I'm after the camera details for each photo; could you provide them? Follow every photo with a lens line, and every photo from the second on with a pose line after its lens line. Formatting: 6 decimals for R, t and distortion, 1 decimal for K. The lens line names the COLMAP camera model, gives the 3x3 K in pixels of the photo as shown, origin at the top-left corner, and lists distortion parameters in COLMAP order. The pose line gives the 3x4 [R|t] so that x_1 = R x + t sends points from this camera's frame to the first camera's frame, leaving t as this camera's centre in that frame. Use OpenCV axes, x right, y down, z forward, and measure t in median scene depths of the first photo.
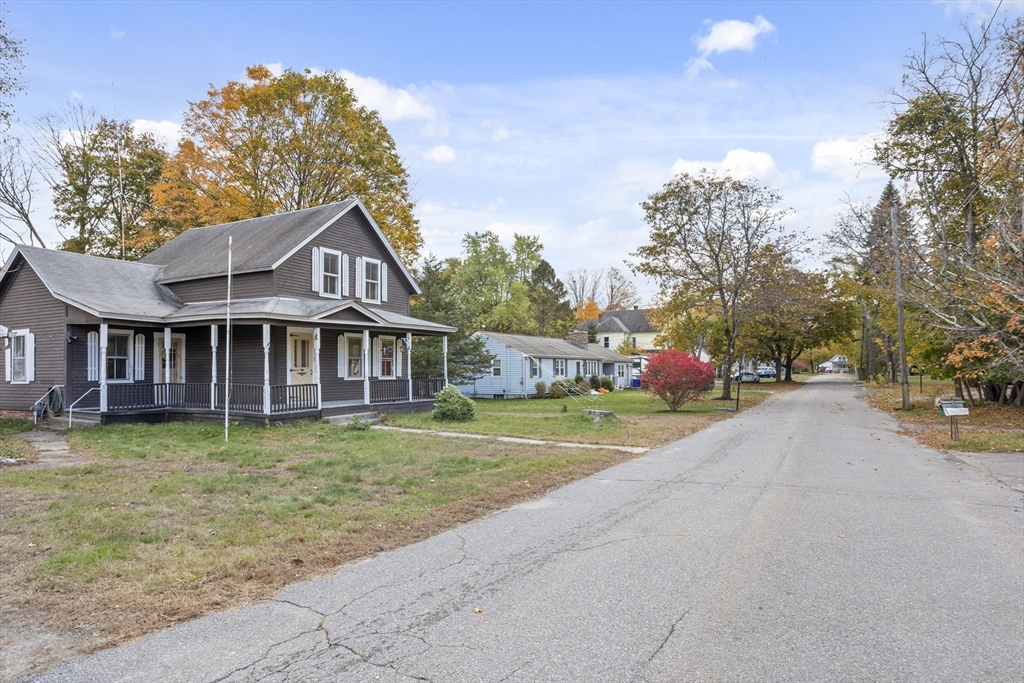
lens RADIAL K [[601.2, 0, 491.6], [0, 601.2, 362.3], [0, 0, 1]] dist [-0.034037, -0.000257]
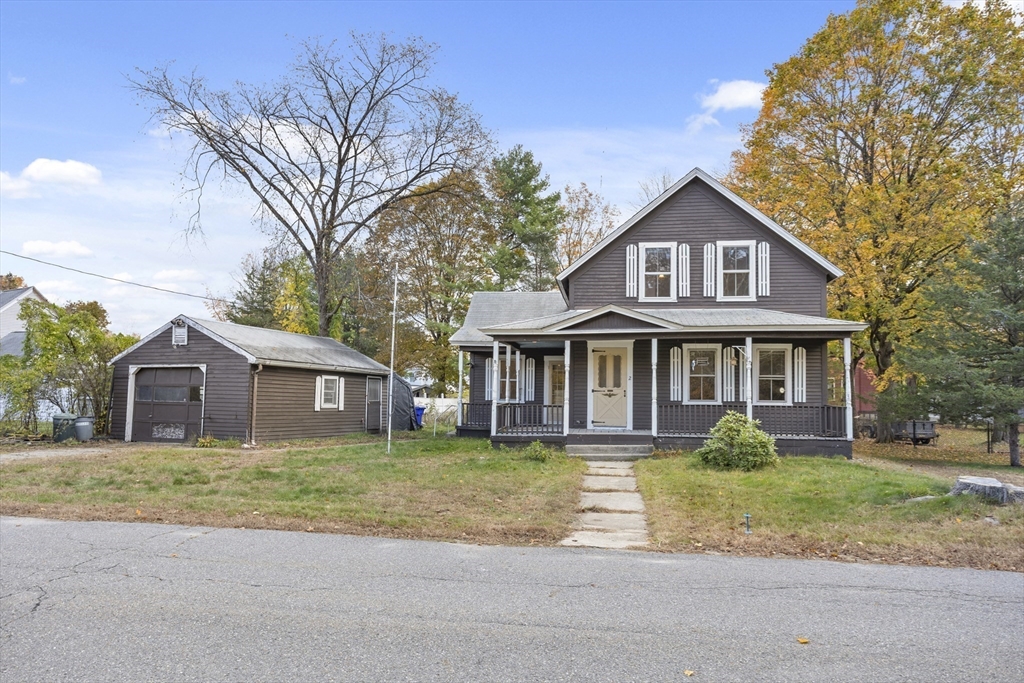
lens RADIAL K [[666.9, 0, 544.8], [0, 666.9, 360.9], [0, 0, 1]] dist [-0.017605, 0.001271]
pose [[0.387435, -0.044556, -0.920820, 0.492525], [0.000344, 0.998838, -0.048186, 0.015169], [0.921897, 0.018352, 0.387000, 0.504993]]
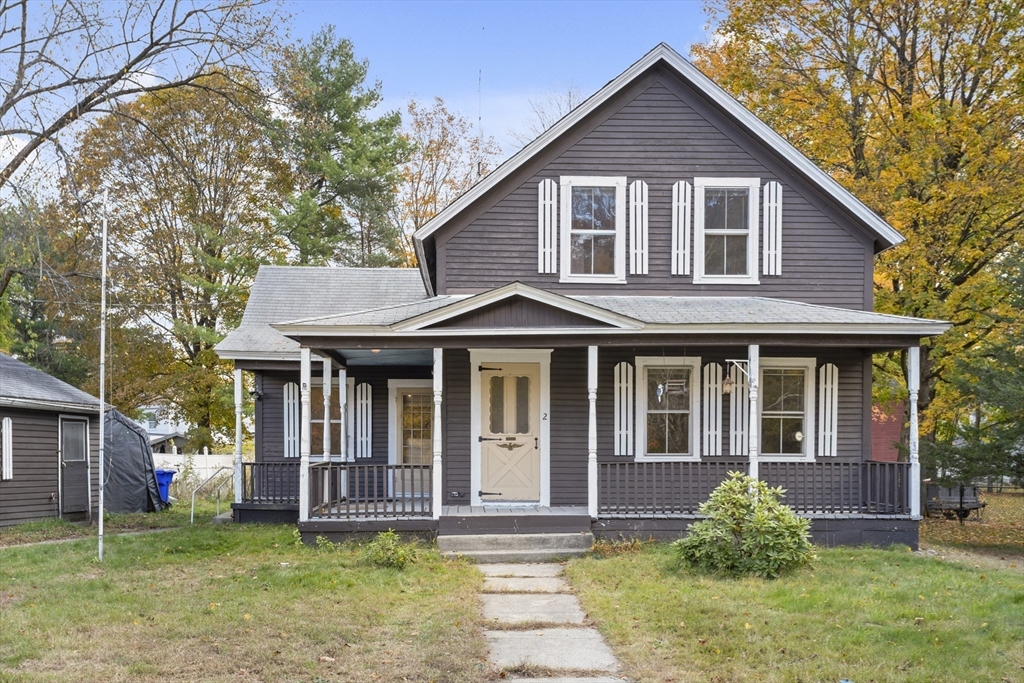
lens RADIAL K [[1022.7, 0, 541.1], [0, 1022.7, 476.9], [0, 0, 1]] dist [0.011836, 0.000000]
pose [[0.532863, 0.022848, -0.845893, 0.377895], [0.007227, 0.999476, 0.031549, 0.016802], [0.846171, -0.022925, 0.532419, 0.534209]]
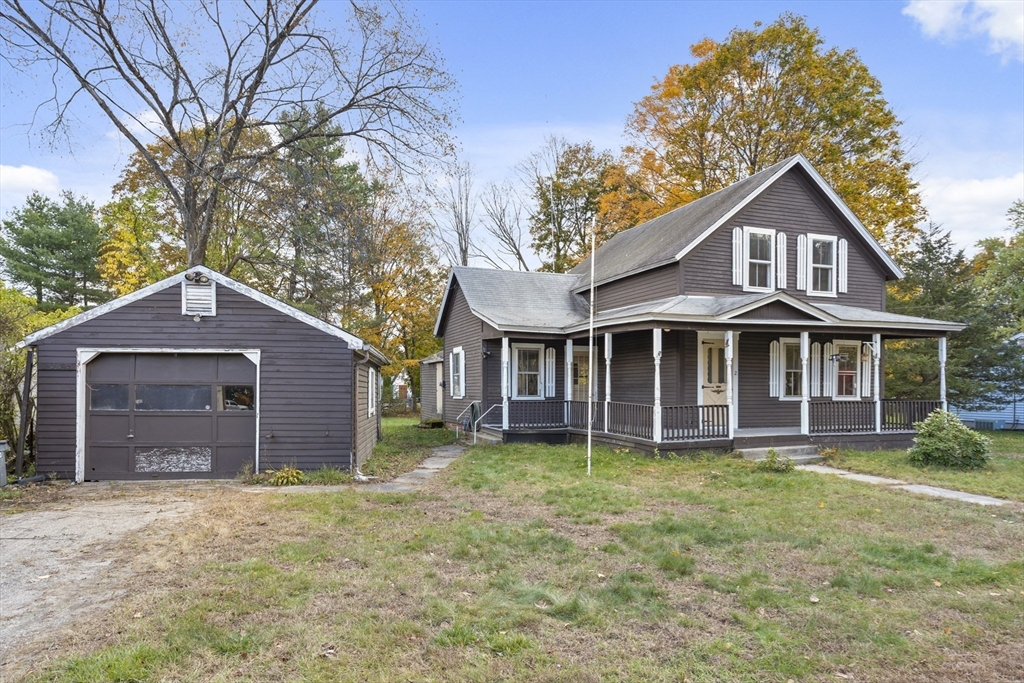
lens RADIAL K [[637.5, 0, 527.5], [0, 637.5, 392.9], [0, 0, 1]] dist [-0.015857, 0.010612]
pose [[0.764986, 0.010496, -0.643961, 0.027782], [0.003047, 0.999797, 0.019916, 0.003379], [0.644039, -0.017198, 0.764799, 0.186001]]
